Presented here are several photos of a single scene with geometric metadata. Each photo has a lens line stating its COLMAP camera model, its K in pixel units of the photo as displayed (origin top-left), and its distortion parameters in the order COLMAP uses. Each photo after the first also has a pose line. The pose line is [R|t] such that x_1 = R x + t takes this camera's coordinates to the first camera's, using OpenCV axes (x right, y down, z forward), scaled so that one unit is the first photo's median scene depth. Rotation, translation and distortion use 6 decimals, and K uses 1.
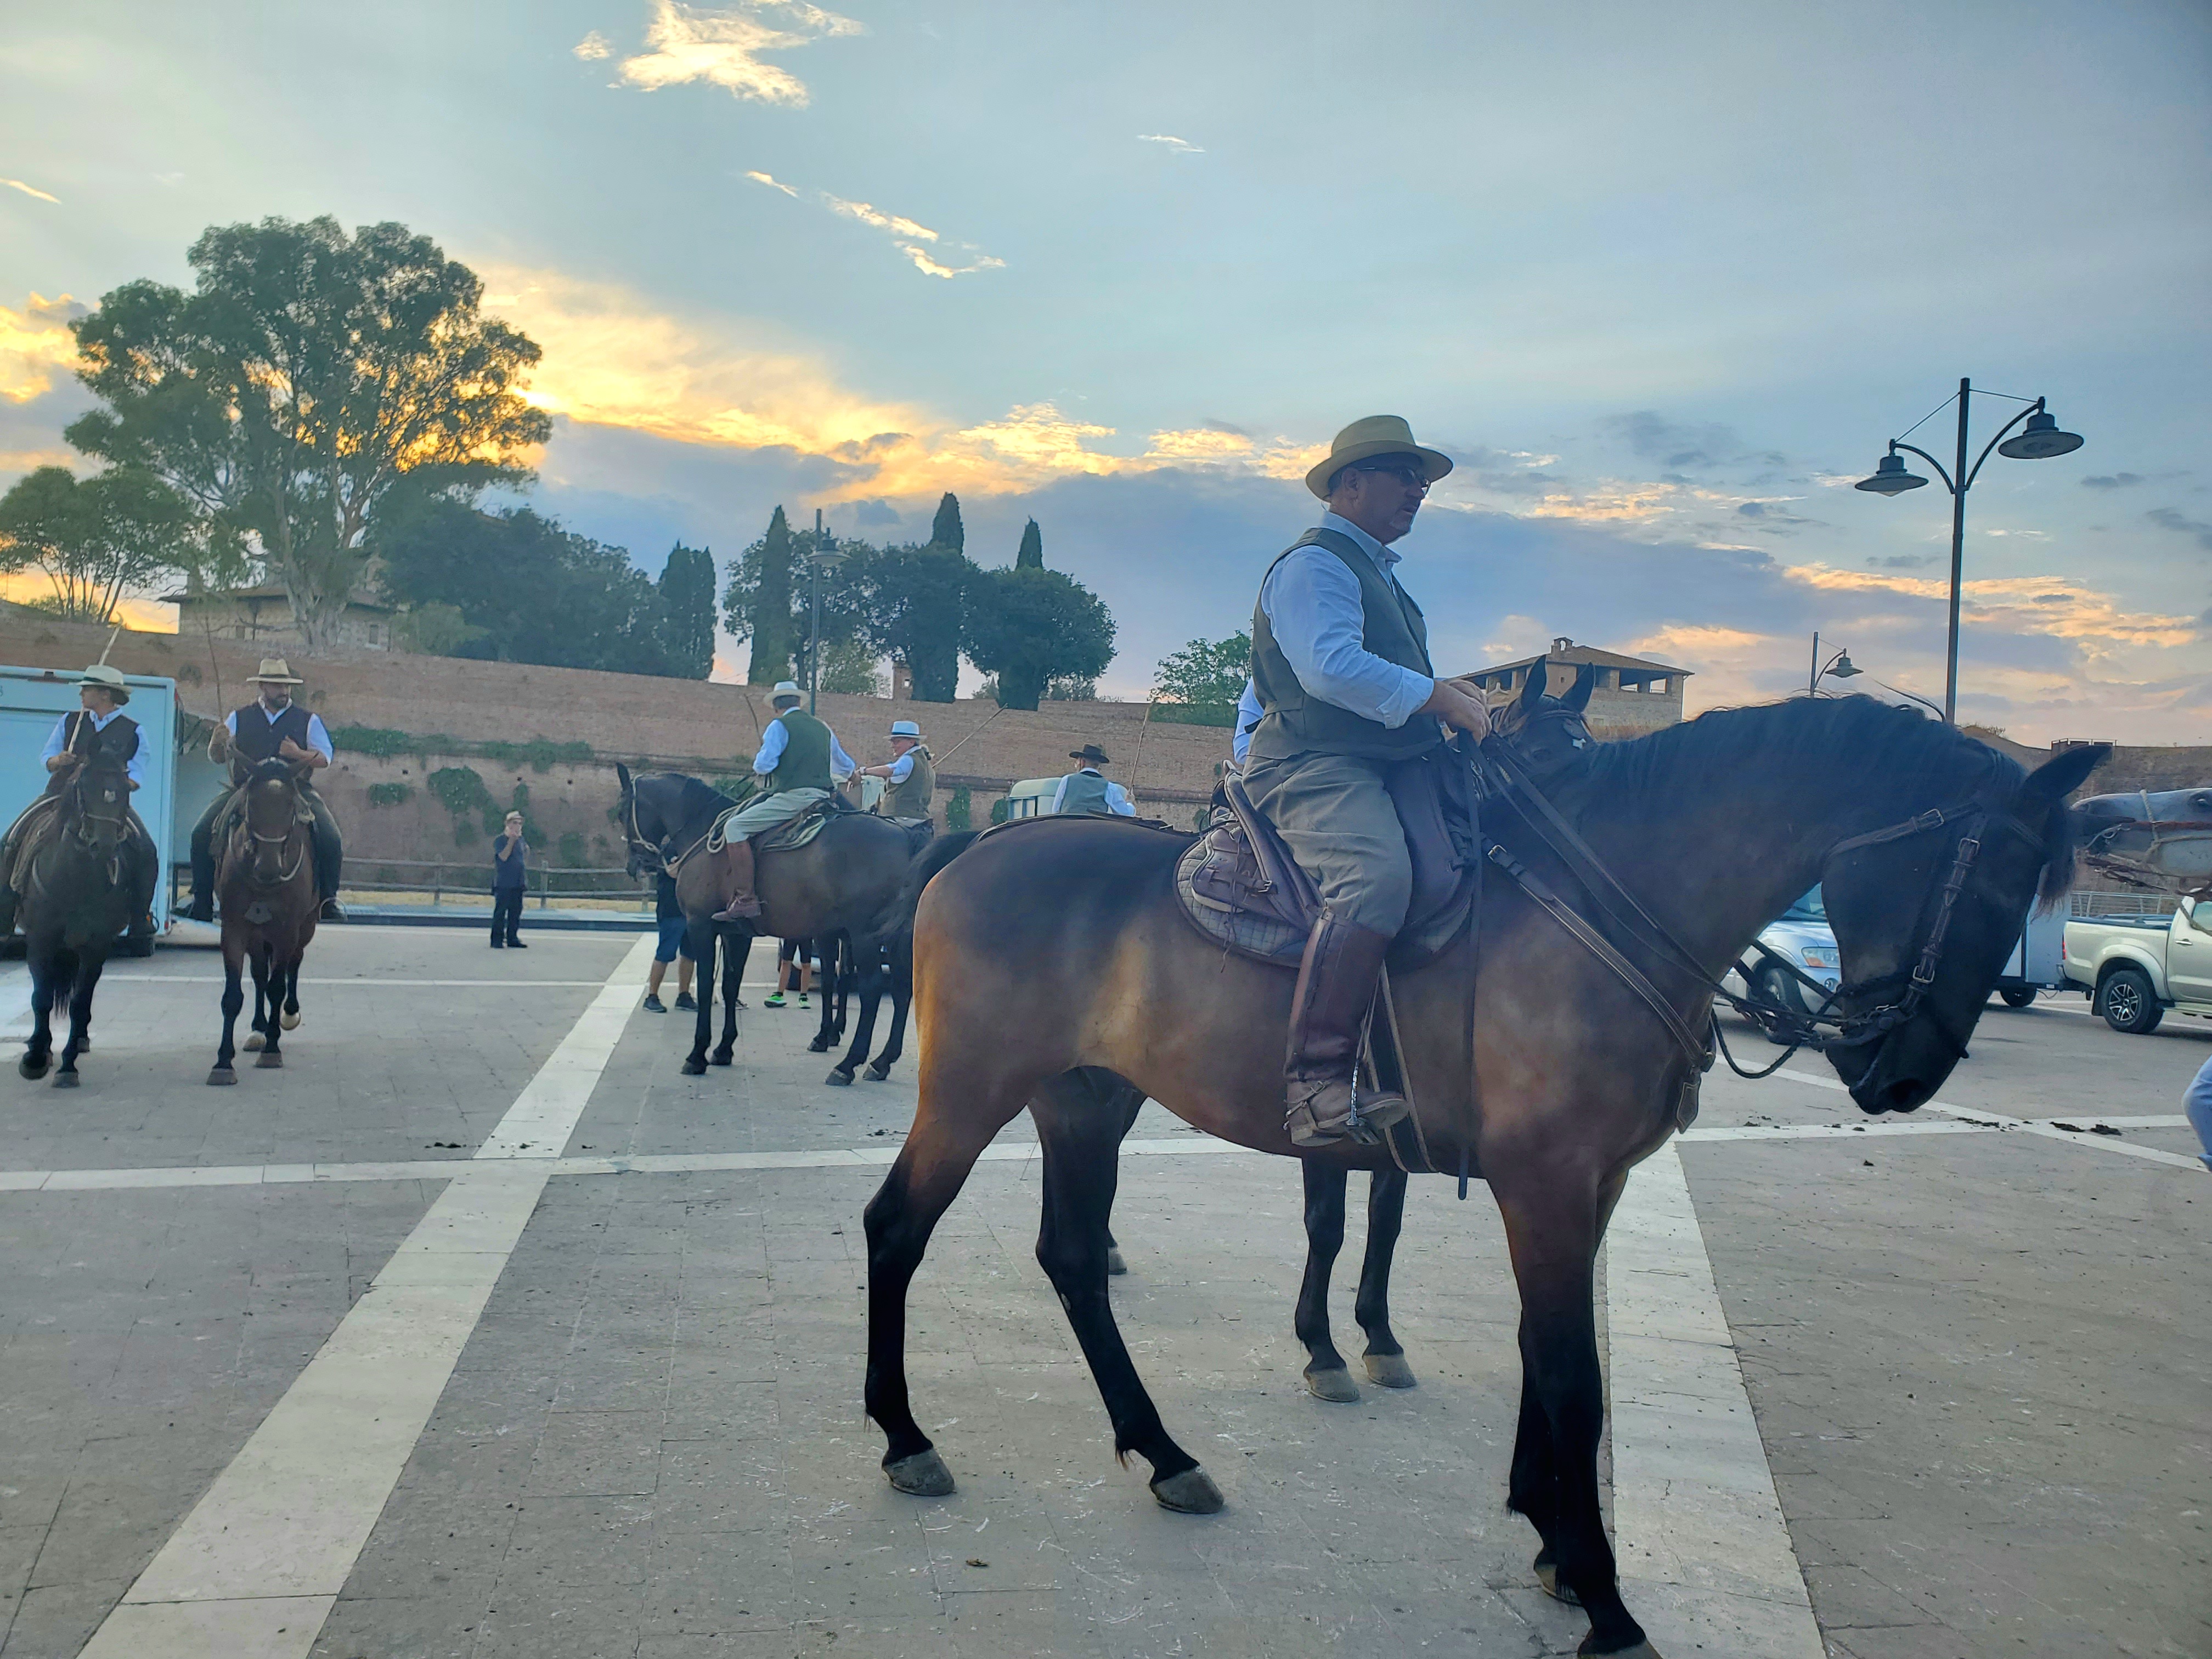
lens RADIAL K [[1876.6, 0, 1106.0], [0, 1876.6, 829.5], [0, 0, 1]] dist [-0.006866, 0.076526]
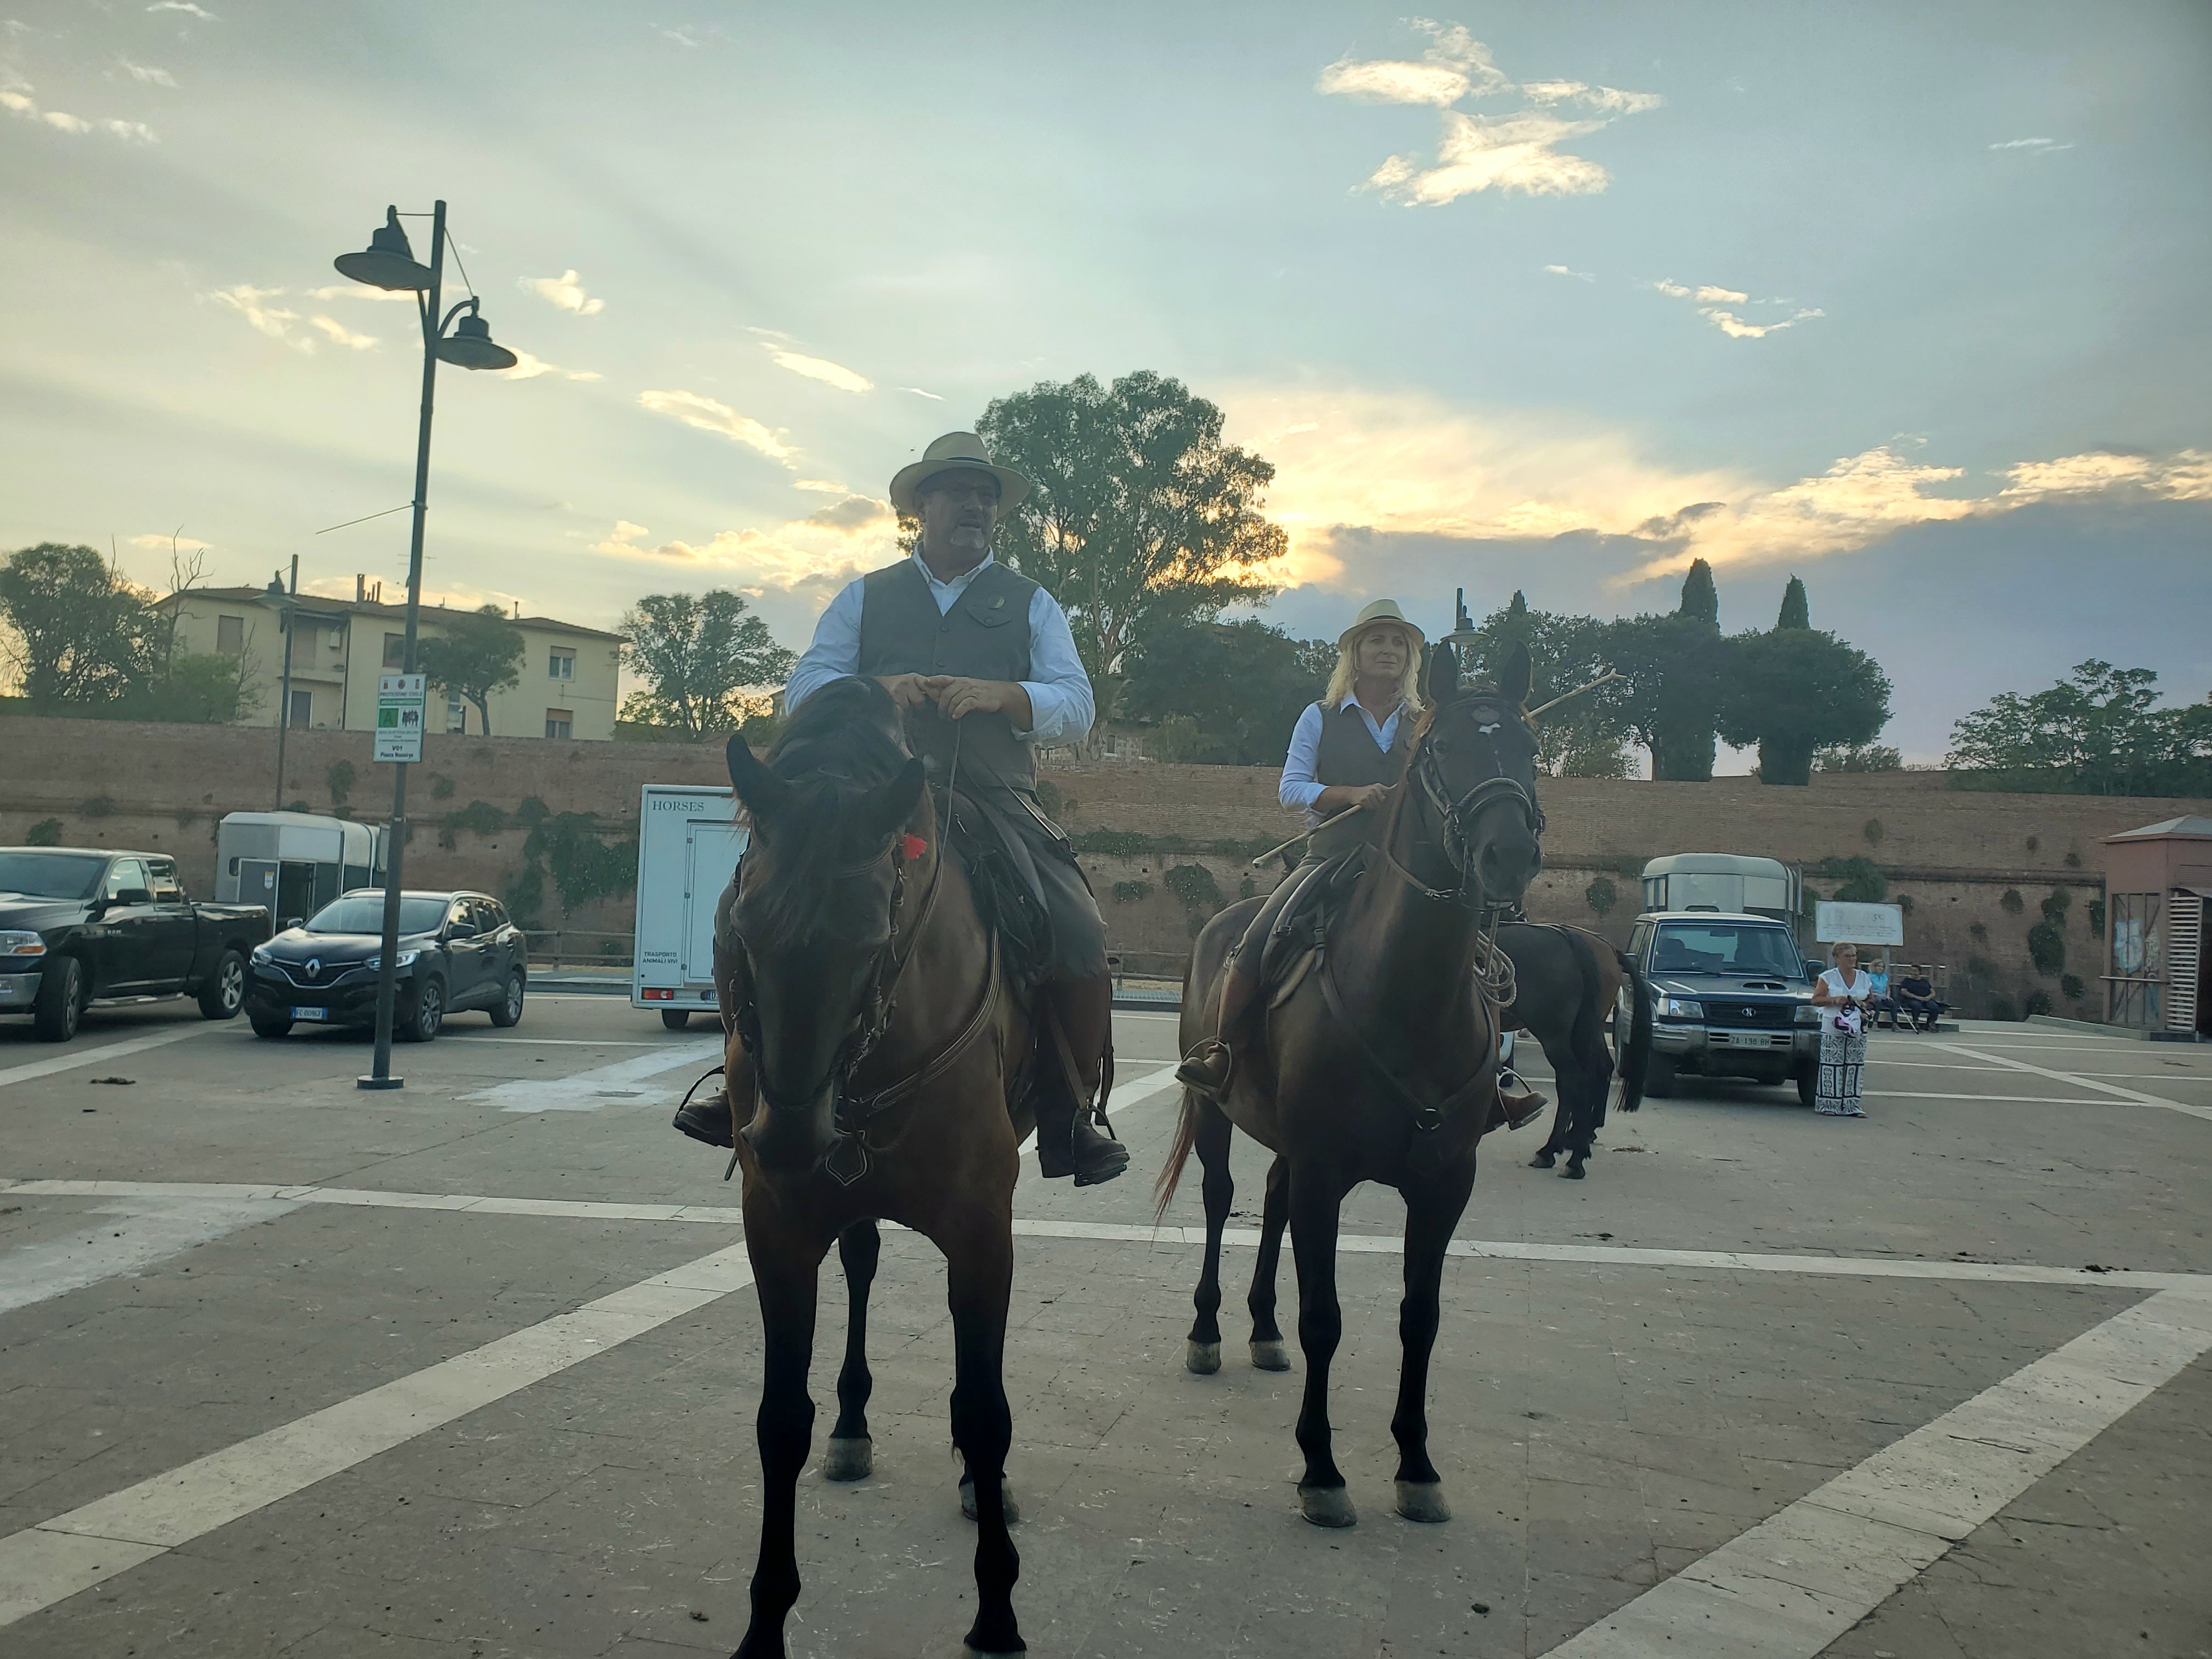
lens RADIAL K [[1876.6, 0, 1106.0], [0, 1876.6, 829.5], [0, 0, 1]] dist [-0.006866, 0.076526]
pose [[0.878337, -0.039905, -0.476373, 0.113392], [0.014532, 0.998278, -0.056829, 0.006309], [0.477820, 0.042993, 0.877405, 0.038825]]
